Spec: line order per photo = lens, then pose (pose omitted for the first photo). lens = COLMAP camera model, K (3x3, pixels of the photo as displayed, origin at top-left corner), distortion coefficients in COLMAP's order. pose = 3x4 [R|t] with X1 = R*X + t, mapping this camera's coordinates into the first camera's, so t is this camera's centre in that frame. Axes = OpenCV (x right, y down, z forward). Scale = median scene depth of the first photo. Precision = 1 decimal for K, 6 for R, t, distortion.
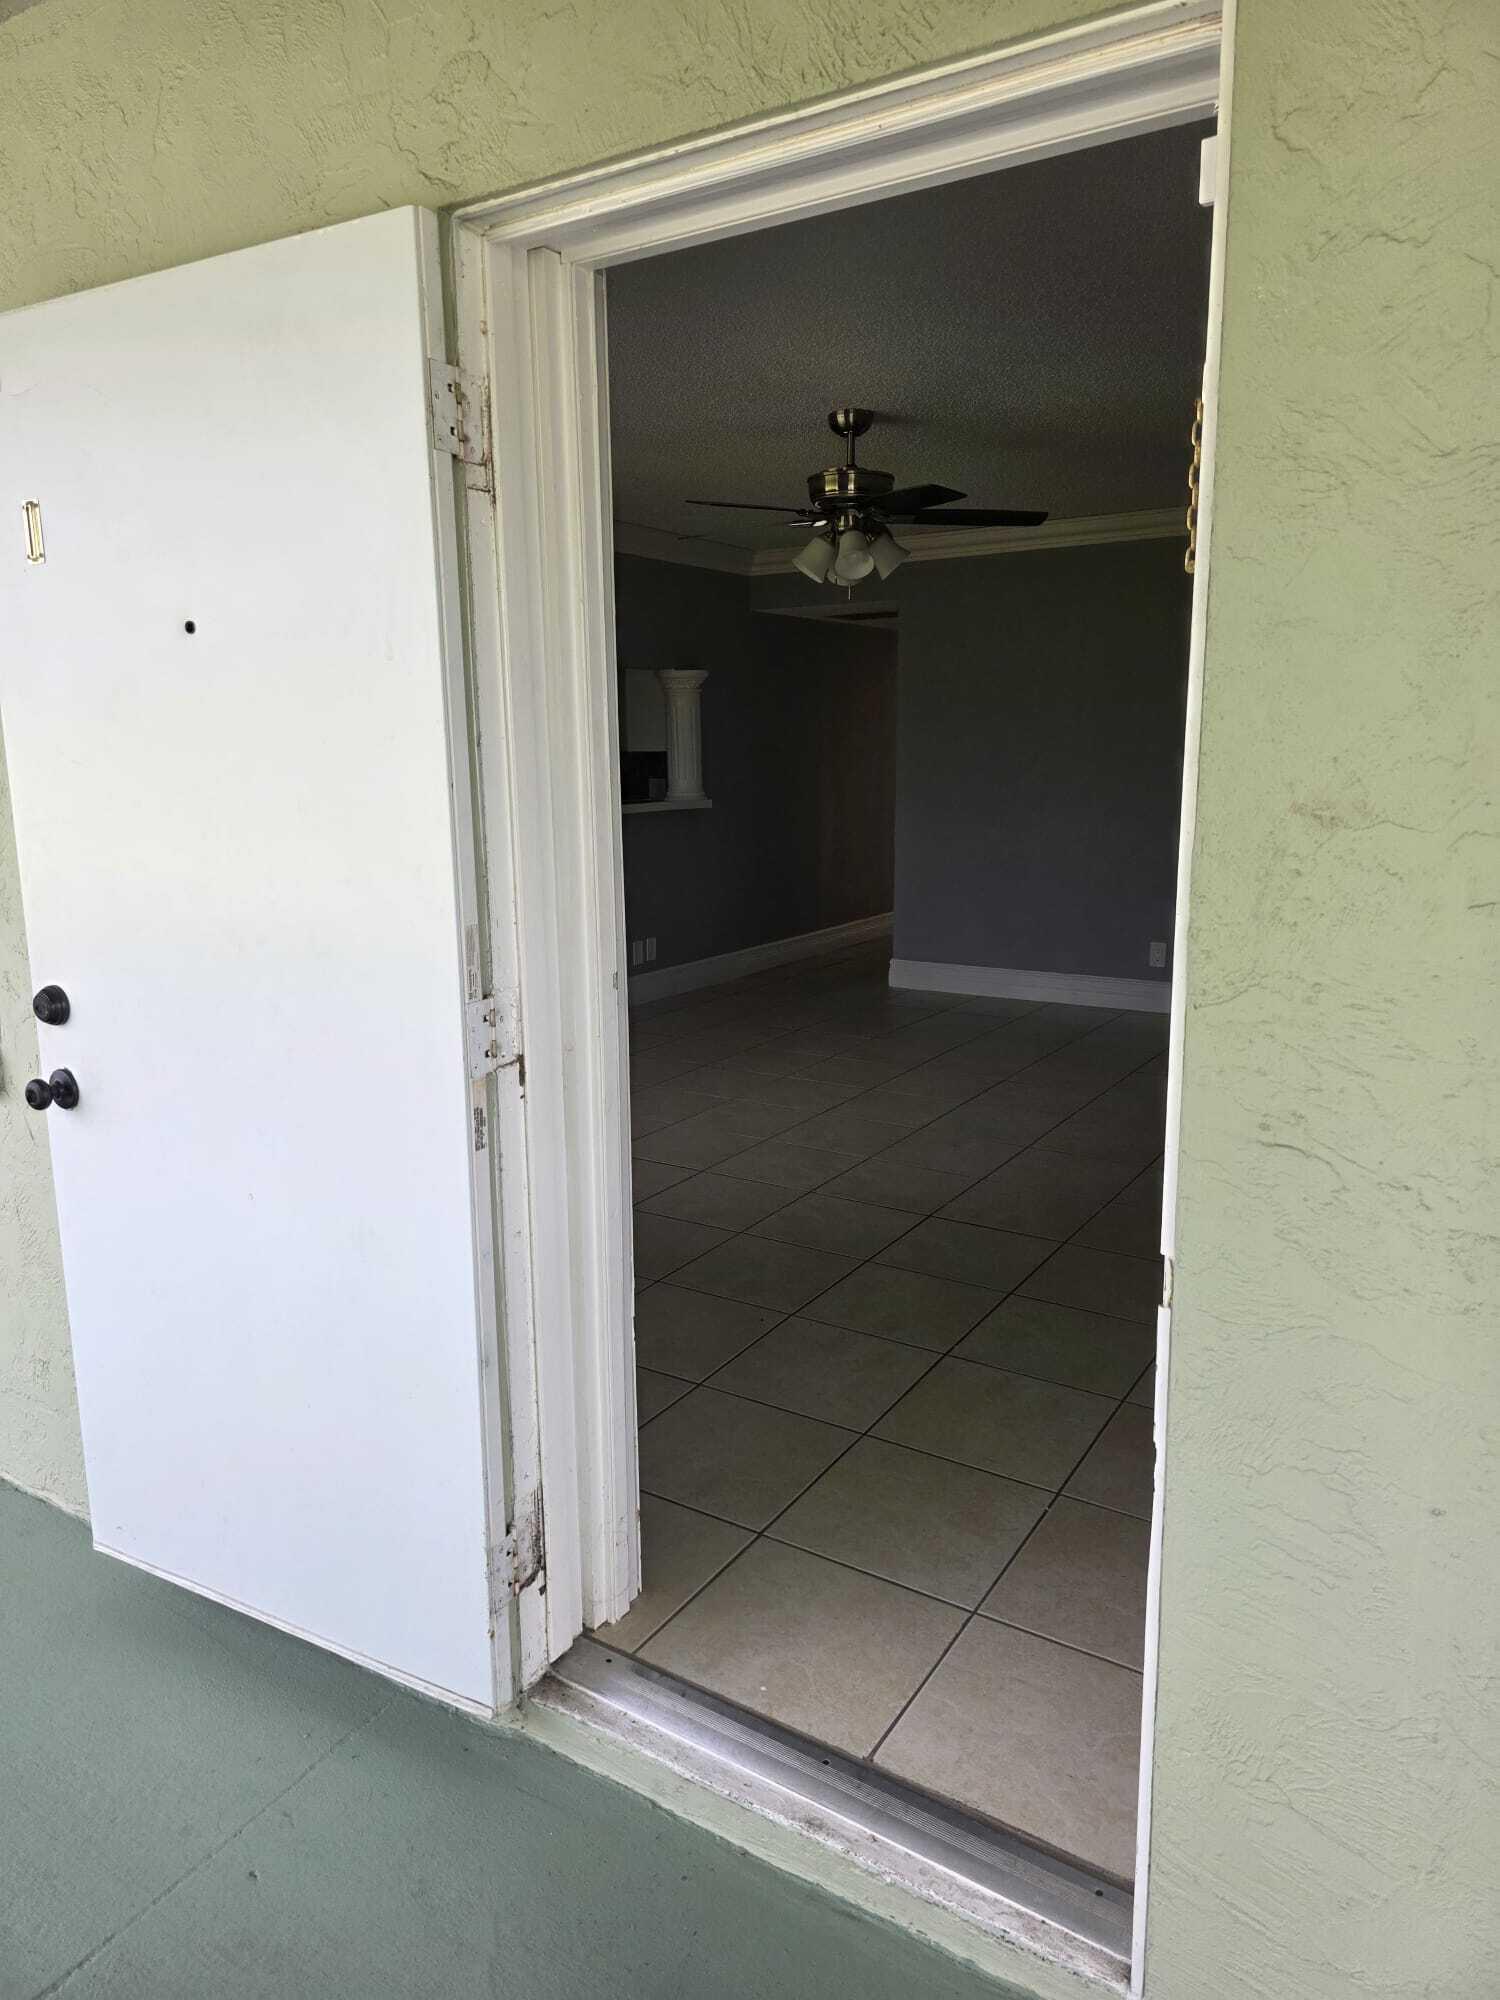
lens RADIAL K [[1337.6, 0, 750.0], [0, 1337.6, 1000.0], [0, 0, 1]] dist [-0.000723, -0.002455]
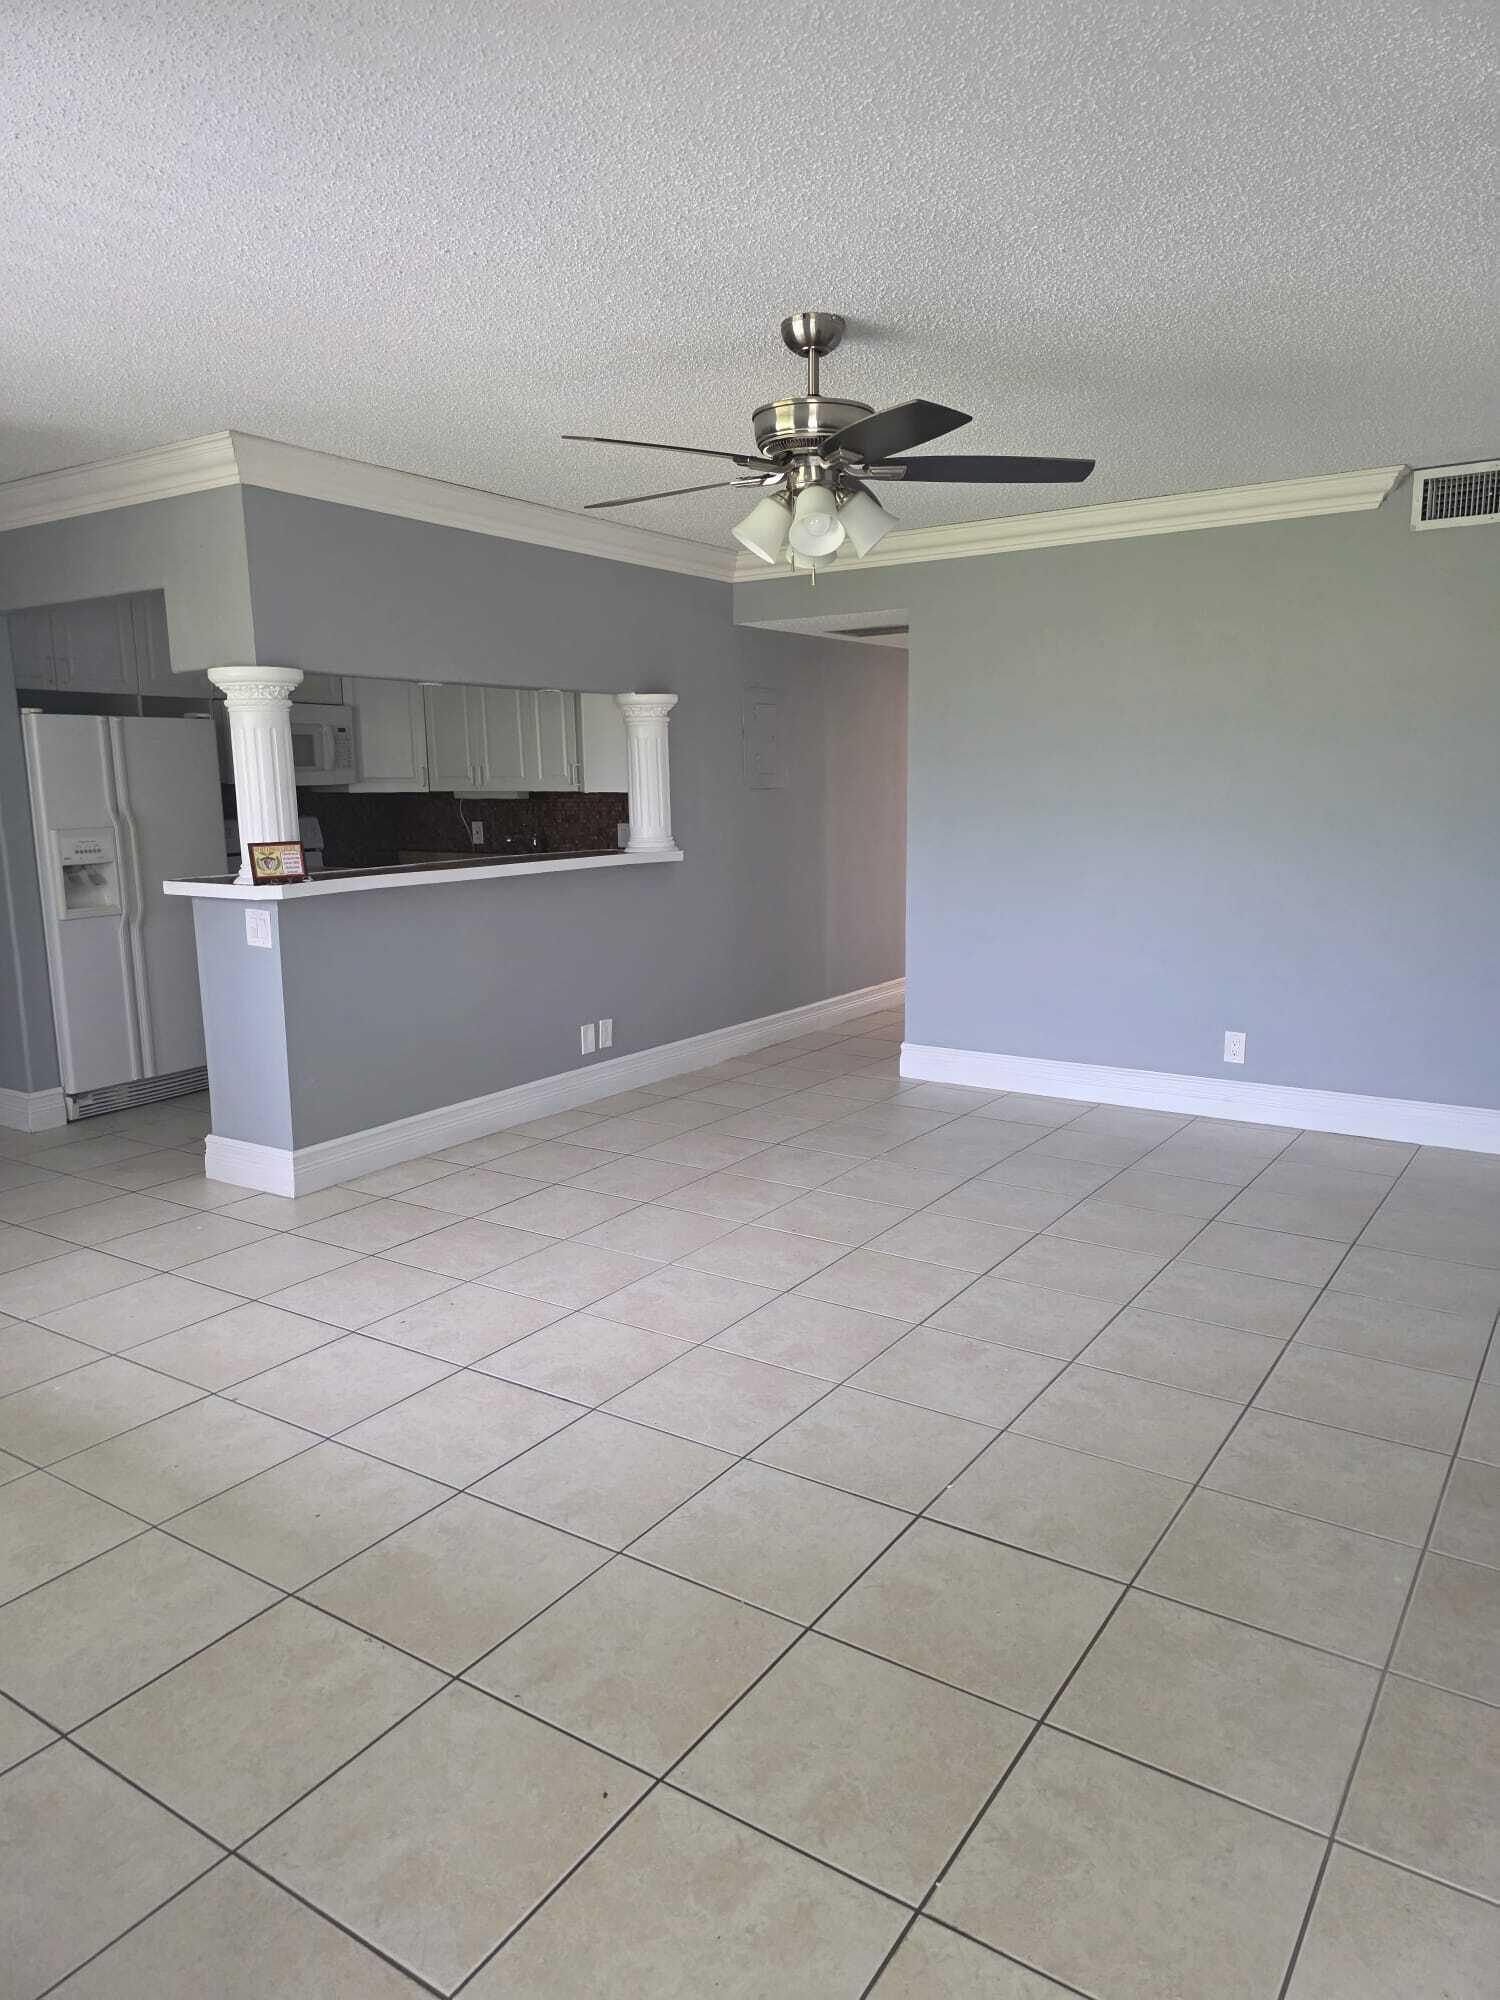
lens RADIAL K [[1337.6, 0, 750.0], [0, 1337.6, 1000.0], [0, 0, 1]] dist [-0.000723, -0.002455]
pose [[0.999584, 0.002440, -0.028731, 0.062675], [-0.003117, 0.999718, -0.023543, -0.065038], [0.028665, 0.023623, 0.999310, 0.303058]]
